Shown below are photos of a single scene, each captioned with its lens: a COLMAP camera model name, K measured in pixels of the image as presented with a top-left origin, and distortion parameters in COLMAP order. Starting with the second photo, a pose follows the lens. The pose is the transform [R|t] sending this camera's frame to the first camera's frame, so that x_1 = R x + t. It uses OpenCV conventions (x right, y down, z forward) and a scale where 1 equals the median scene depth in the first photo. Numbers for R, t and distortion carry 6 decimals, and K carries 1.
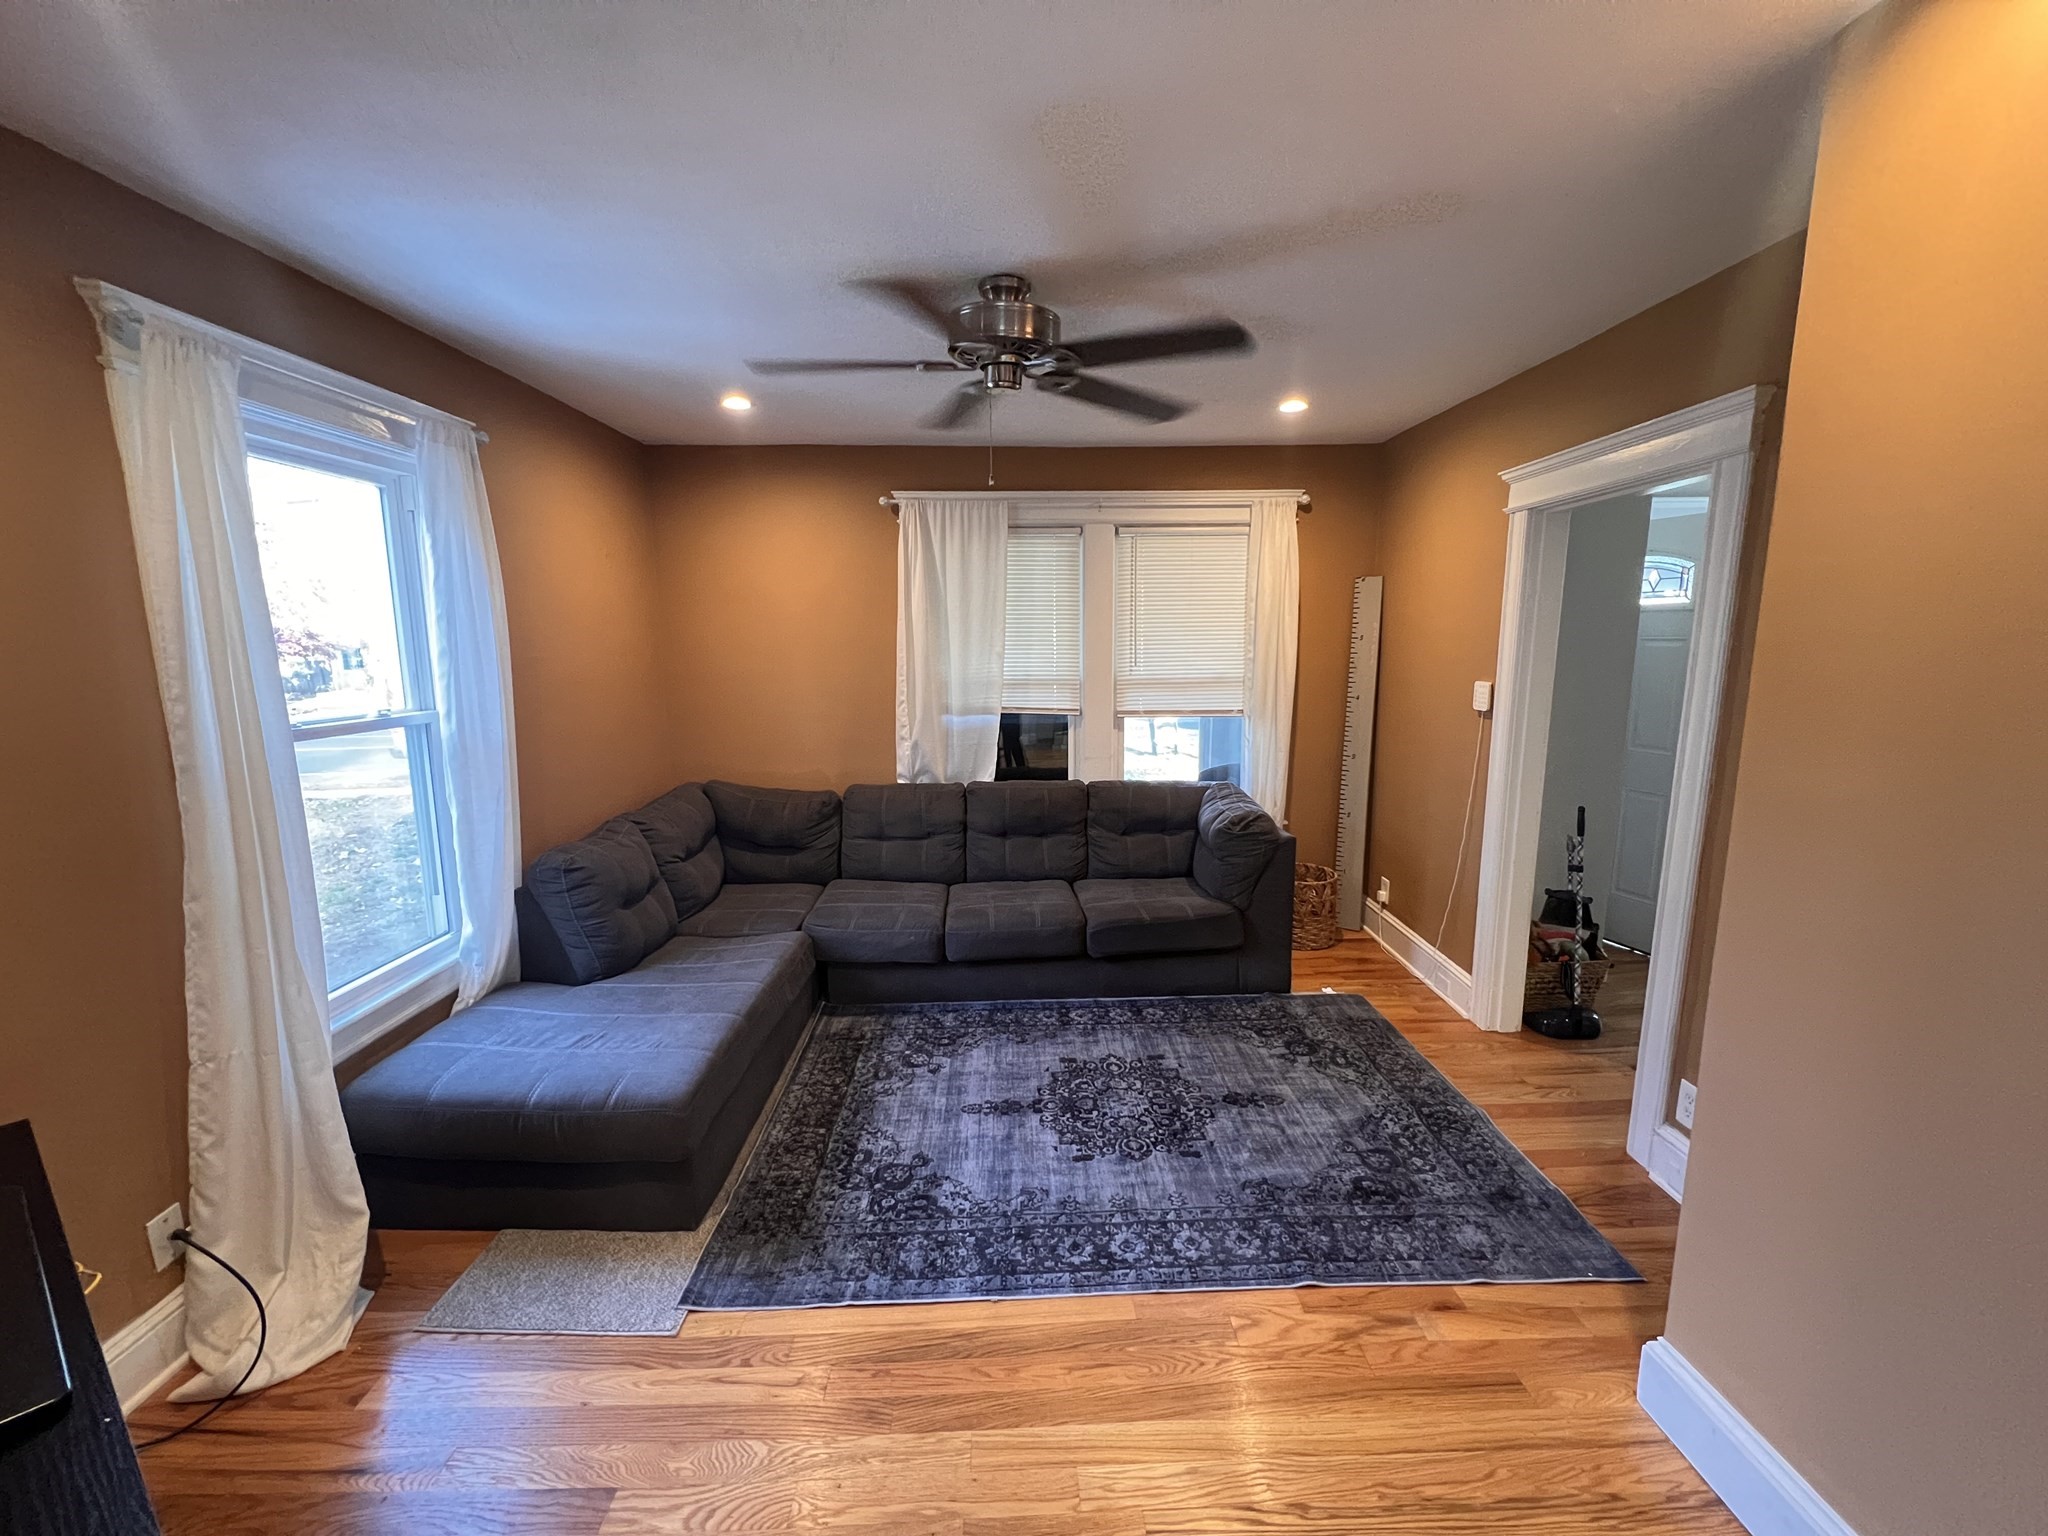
lens RADIAL K [[817.8, 0, 1026.6], [0, 817.8, 771.8], [0, 0, 1]] dist [-0.000806, -0.000213]
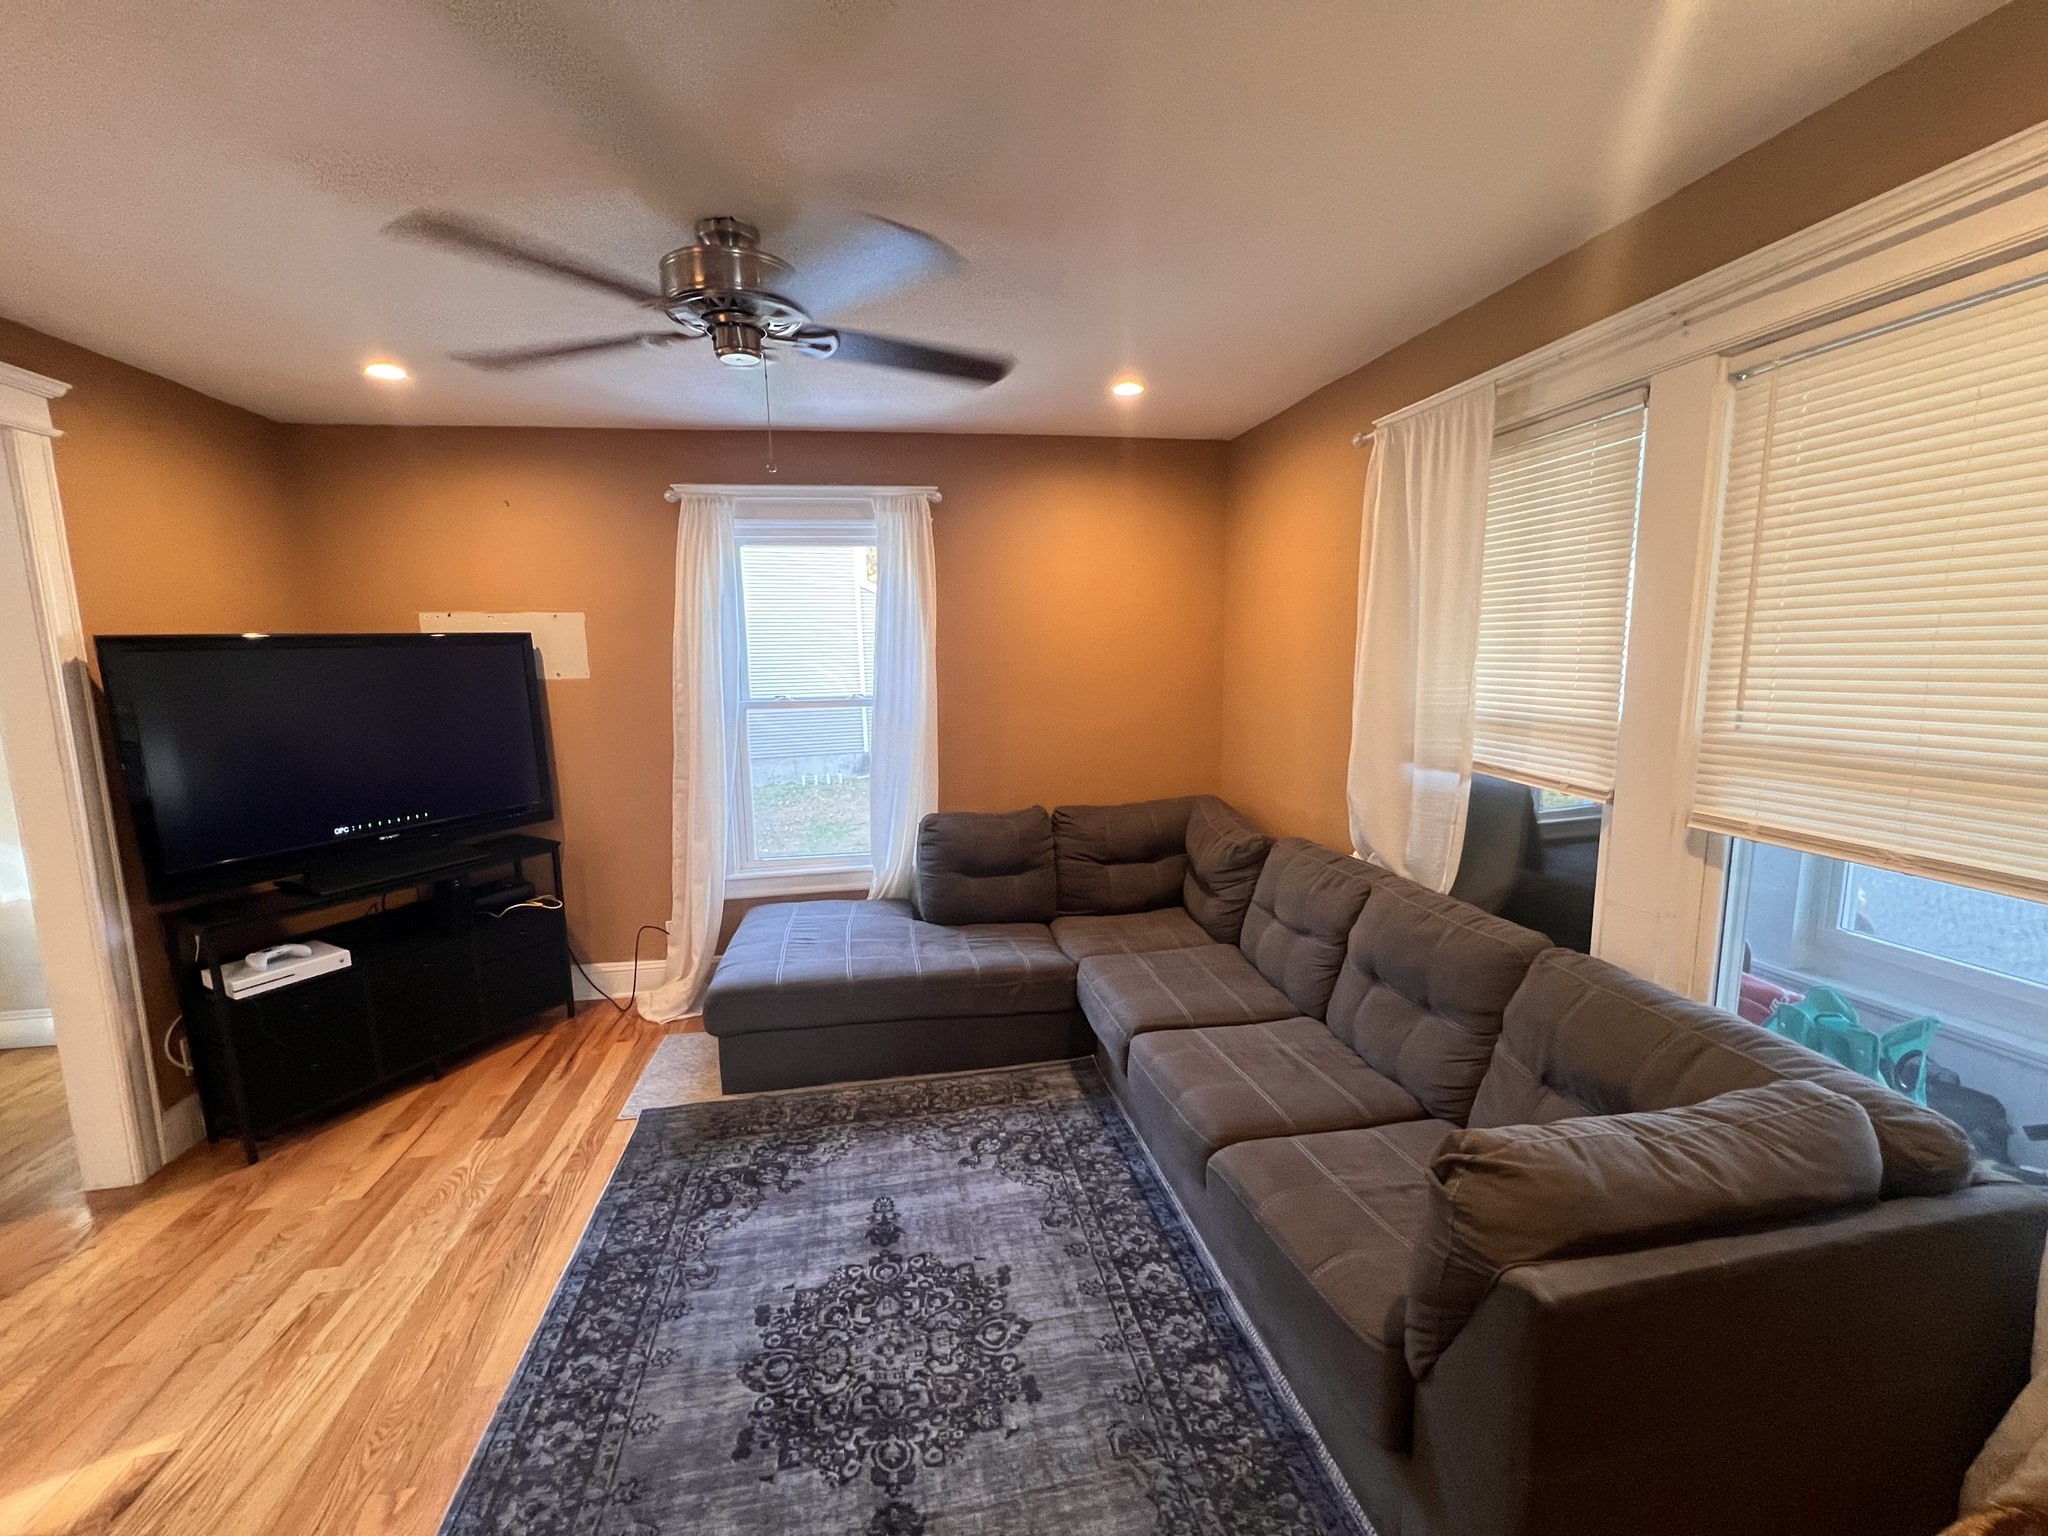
lens RADIAL K [[828.1, 0, 1038.4], [0, 828.1, 763.5], [0, 0, 1]] dist [0.000079, 0.000507]
pose [[0.163737, 0.139701, -0.976562, 0.727587], [-0.143438, 0.982774, 0.116539, -0.158637], [0.976020, 0.120994, 0.180955, 0.939865]]
